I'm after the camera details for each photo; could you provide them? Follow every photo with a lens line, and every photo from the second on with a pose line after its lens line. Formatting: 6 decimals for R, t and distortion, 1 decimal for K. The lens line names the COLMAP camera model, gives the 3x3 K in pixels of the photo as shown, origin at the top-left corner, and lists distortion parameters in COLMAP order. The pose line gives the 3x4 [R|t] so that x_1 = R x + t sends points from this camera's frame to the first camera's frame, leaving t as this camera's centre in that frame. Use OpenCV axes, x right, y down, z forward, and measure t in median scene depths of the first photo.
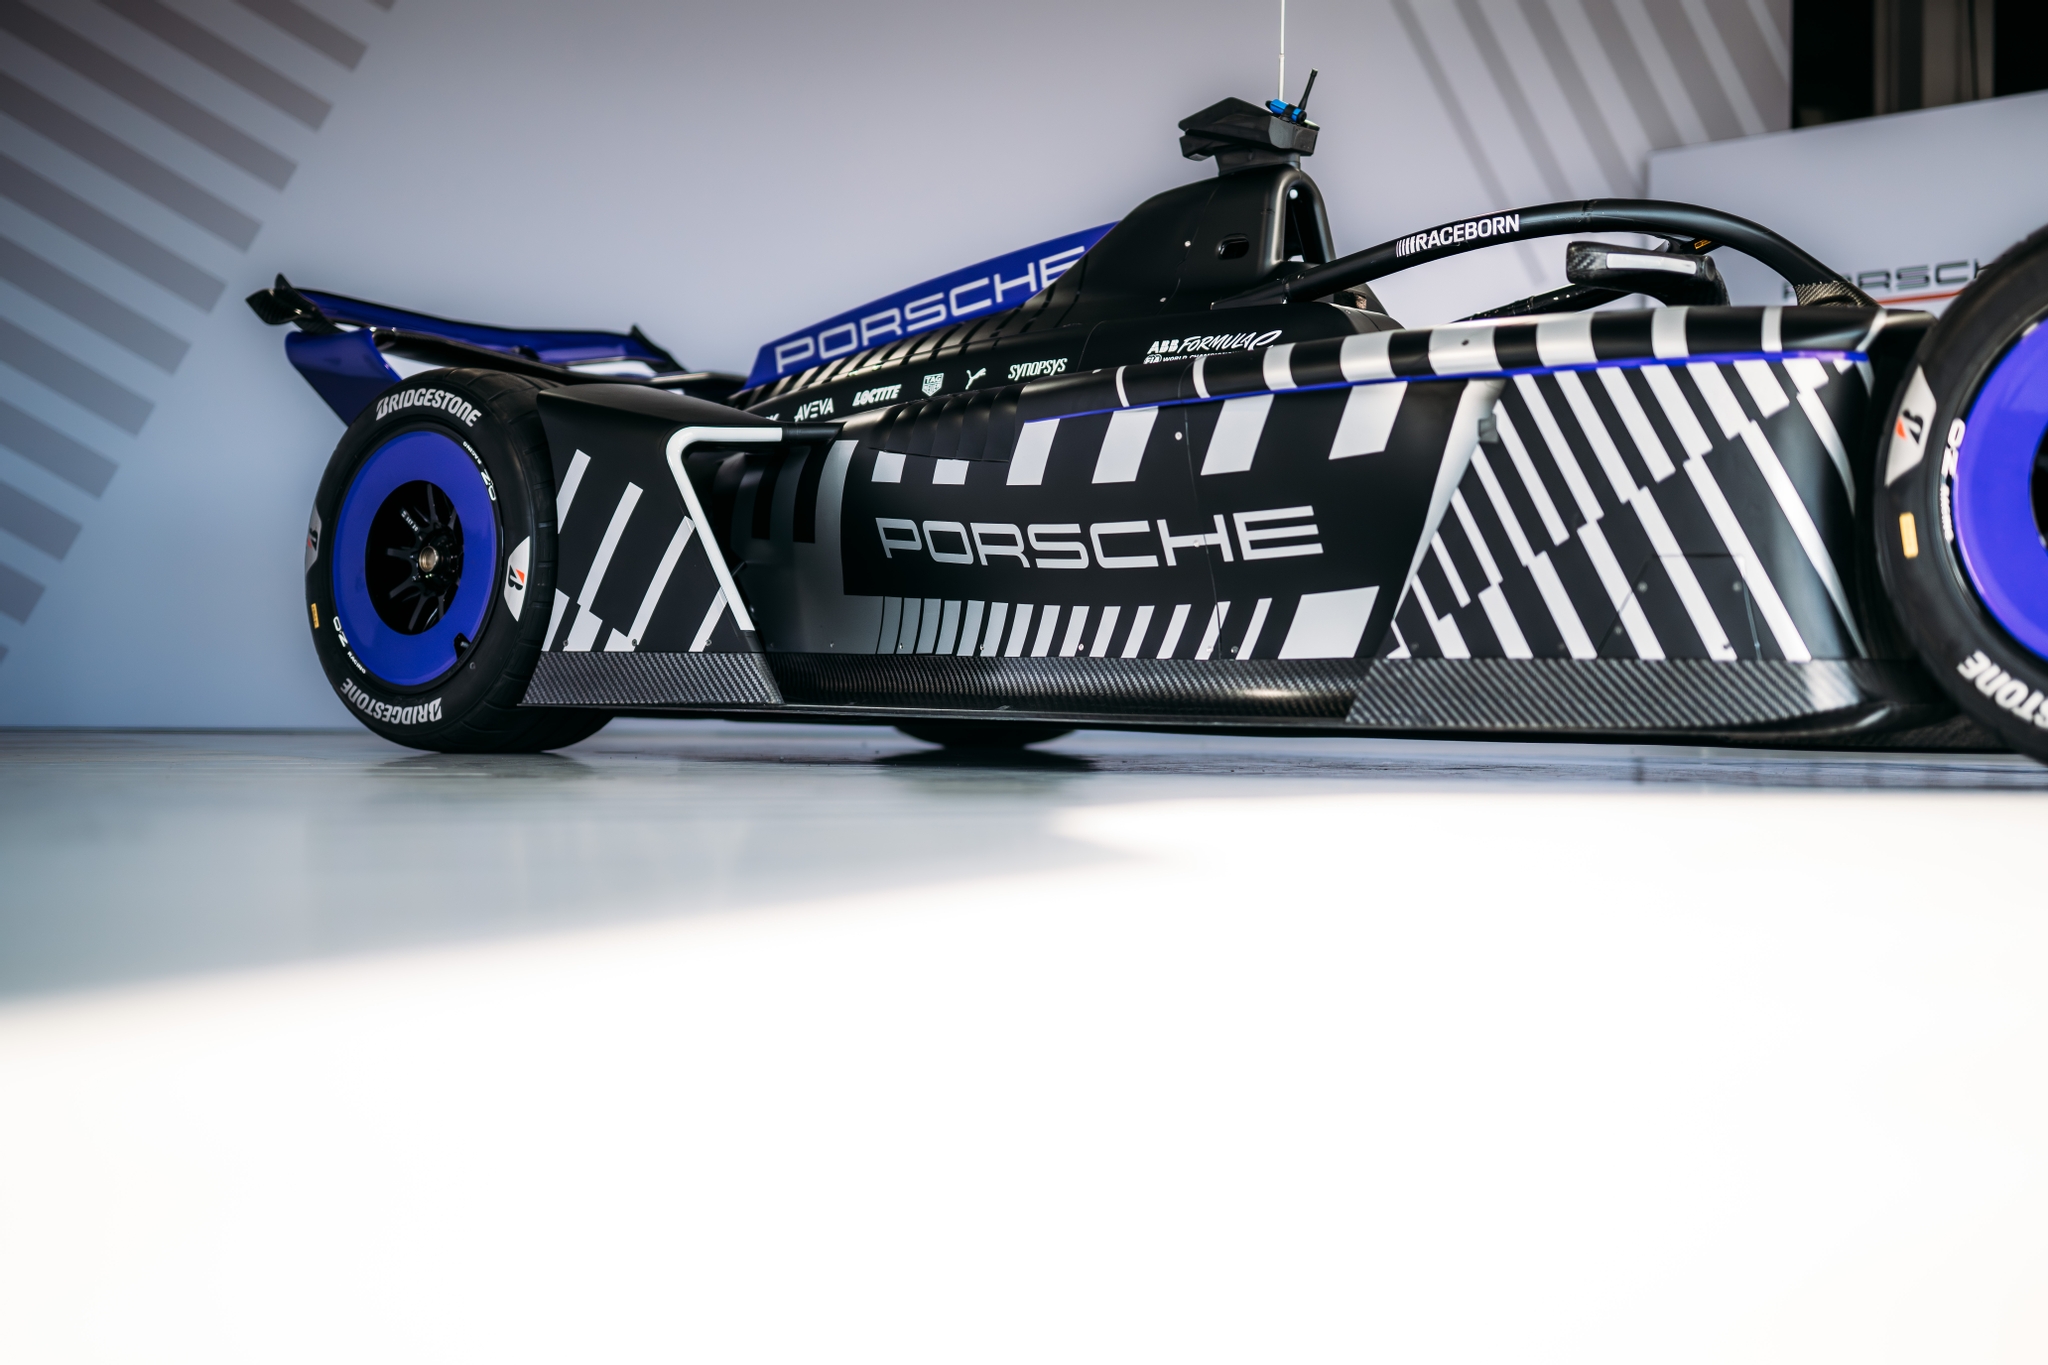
lens RADIAL K [[3081.6, 0, 934.2], [0, 3081.6, 681.7], [0, 0, 1]] dist [-0.040562, -0.168110]
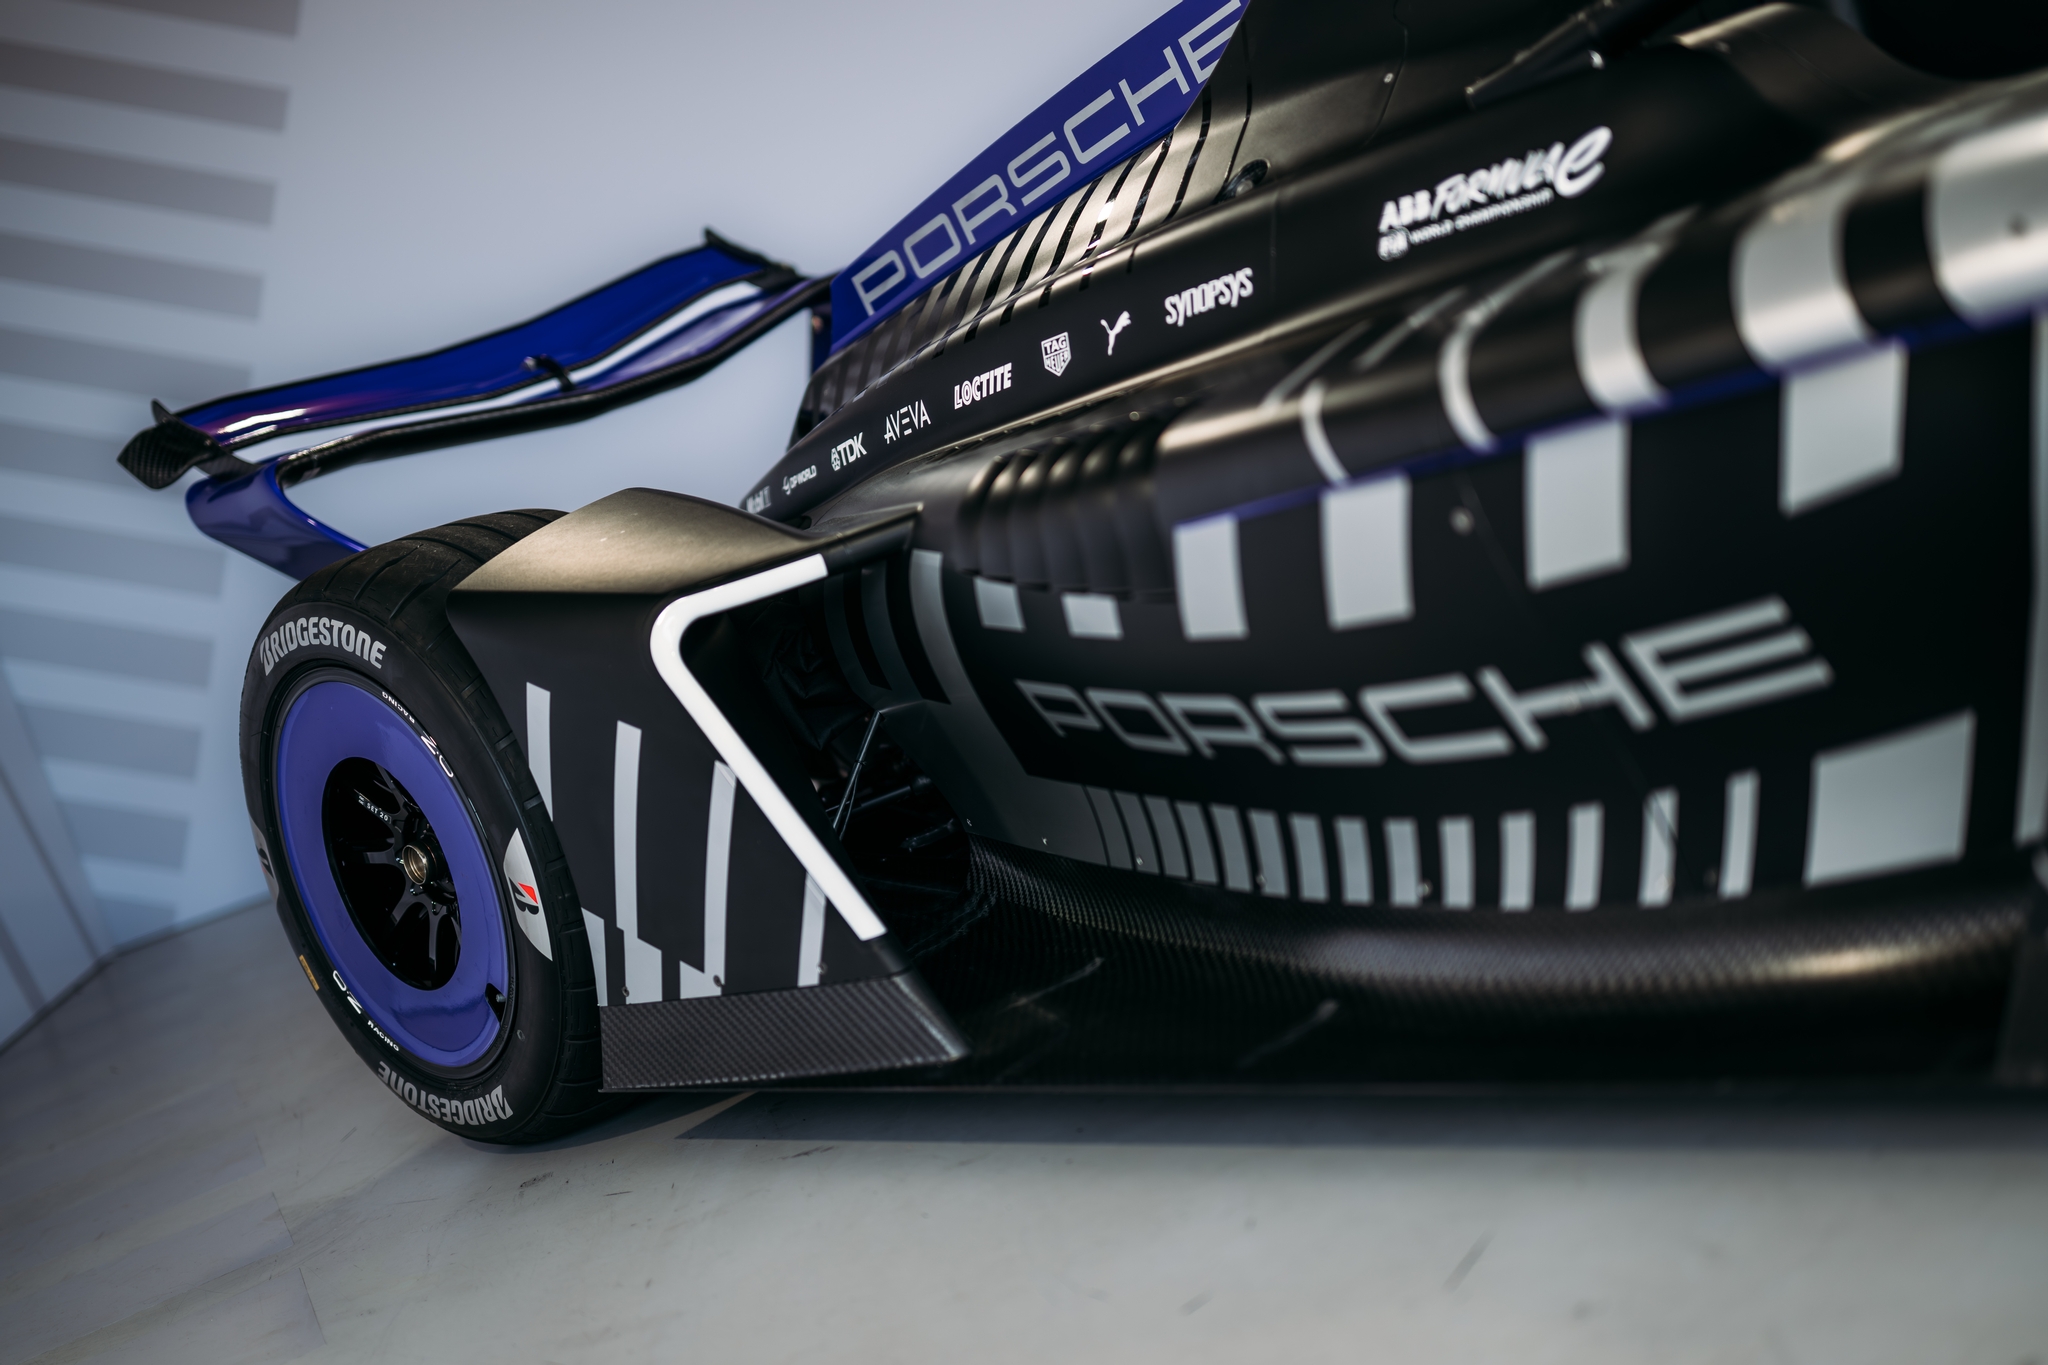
lens RADIAL K [[3081.6, 0, 934.2], [0, 3081.6, 681.7], [0, 0, 1]] dist [-0.040562, -0.168110]
pose [[0.923937, -0.318440, -0.211981, 0.083231], [0.349896, 0.927472, 0.131791, -0.127527], [0.154639, -0.195938, 0.968347, 0.441598]]
